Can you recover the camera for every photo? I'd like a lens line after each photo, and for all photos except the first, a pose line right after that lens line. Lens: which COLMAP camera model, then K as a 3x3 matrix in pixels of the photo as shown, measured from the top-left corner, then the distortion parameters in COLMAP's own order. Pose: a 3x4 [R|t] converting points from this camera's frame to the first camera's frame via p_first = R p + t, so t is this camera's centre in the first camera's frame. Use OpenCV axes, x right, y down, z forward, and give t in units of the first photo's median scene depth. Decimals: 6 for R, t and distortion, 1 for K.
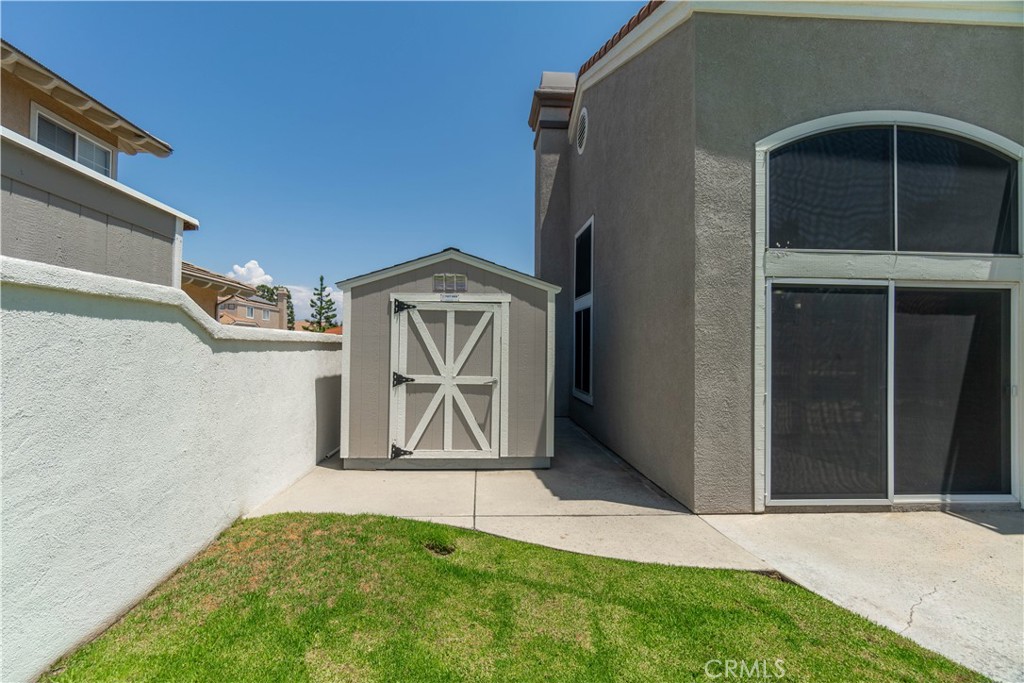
lens RADIAL K [[440.2, 0, 500.3], [0, 440.2, 340.5], [0, 0, 1]] dist [-0.007447, 0.002584]
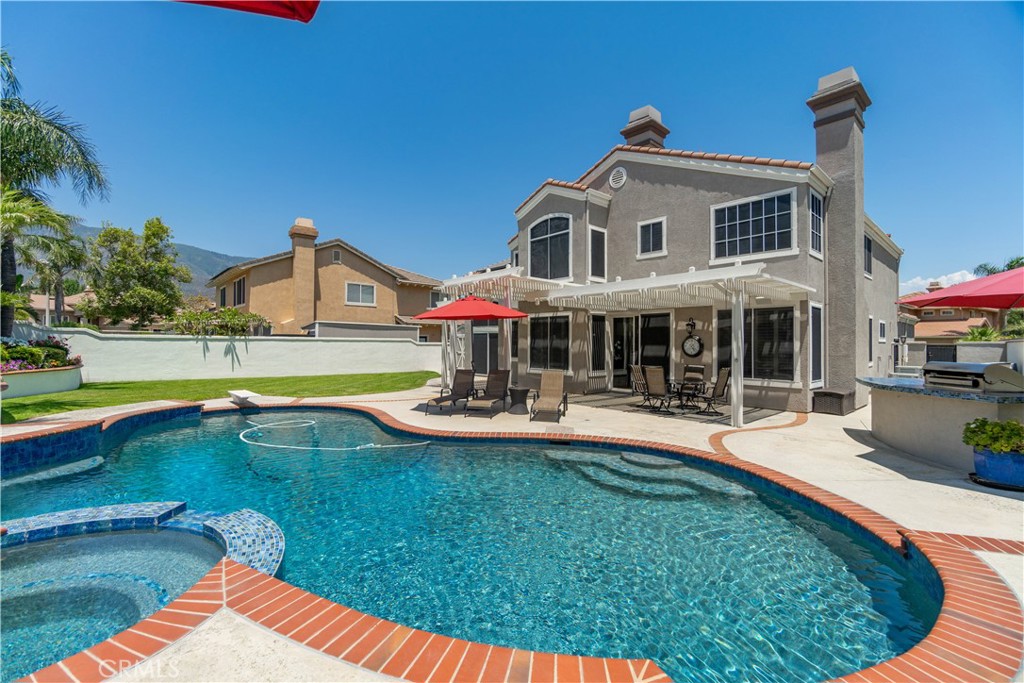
lens RADIAL K [[440.2, 0, 507.2], [0, 440.2, 338.2], [0, 0, 1]] dist [-0.007447, 0.002584]
pose [[0.620359, -0.013320, -0.784205, 3.845378], [0.010527, 0.999907, -0.008657, -0.015245], [0.784248, -0.002885, 0.620441, -1.515539]]
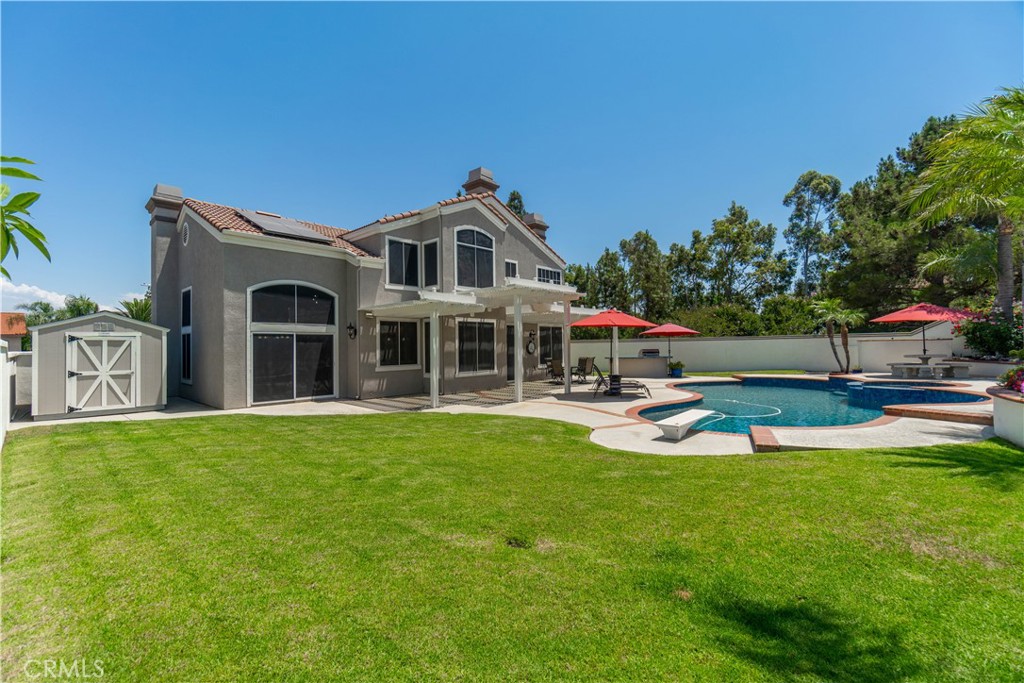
lens RADIAL K [[440.2, 0, 503.8], [0, 440.2, 339.3], [0, 0, 1]] dist [-0.007447, 0.002584]
pose [[0.717601, -0.007301, 0.696416, -0.206351], [0.010938, 0.999940, -0.000788, -0.050108], [-0.696368, 0.008183, 0.717638, -1.867939]]
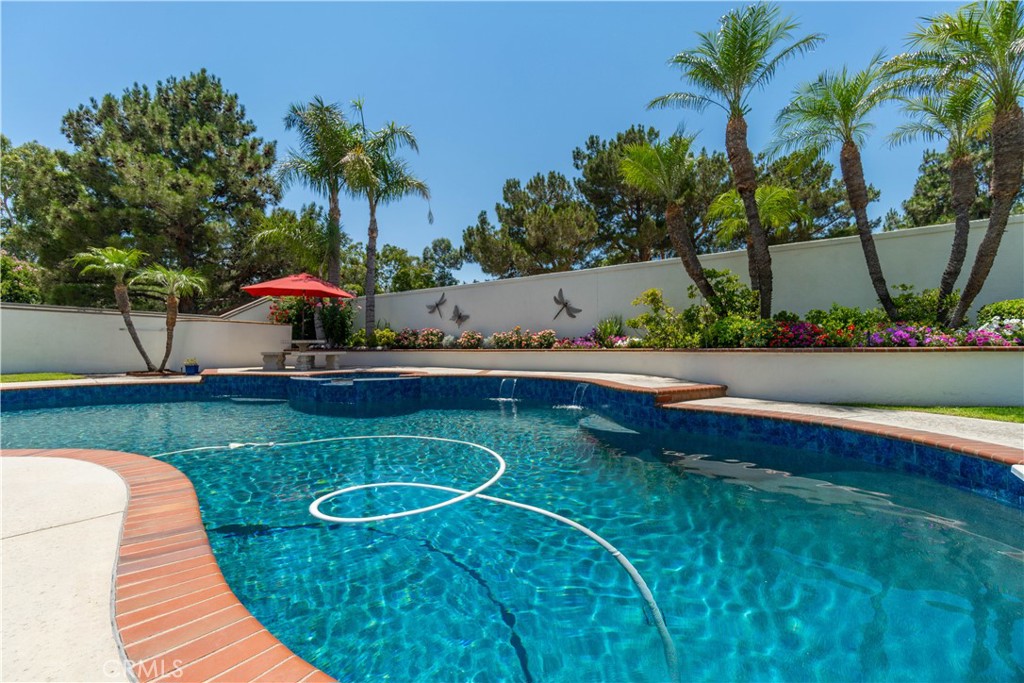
lens RADIAL K [[440.2, 0, 501.4], [0, 440.2, 339.6], [0, 0, 1]] dist [-0.007447, 0.002584]
pose [[-0.761332, 0.010852, 0.648271, 1.581165], [-0.014575, 0.999321, -0.033846, 0.138955], [-0.648198, -0.035216, -0.760657, -0.665762]]
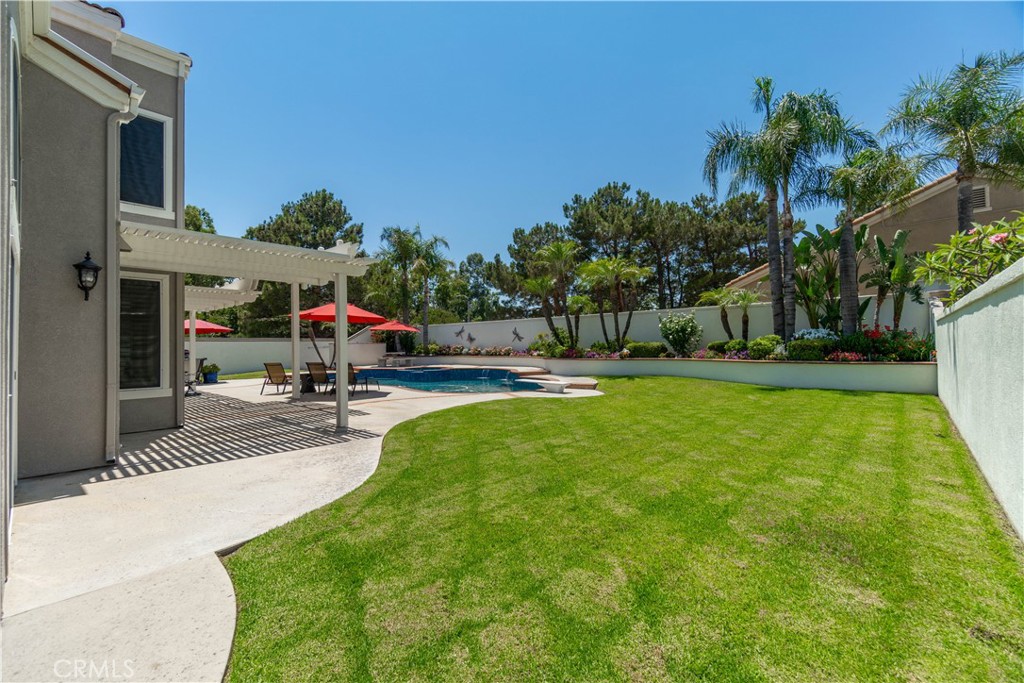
lens RADIAL K [[440.2, 0, 504.6], [0, 440.2, 343.4], [0, 0, 1]] dist [-0.007447, 0.002584]
pose [[-0.703152, 0.006043, 0.711014, -0.320144], [-0.003052, 0.999929, -0.011516, 0.037485], [-0.711033, -0.010267, -0.703084, 0.735293]]
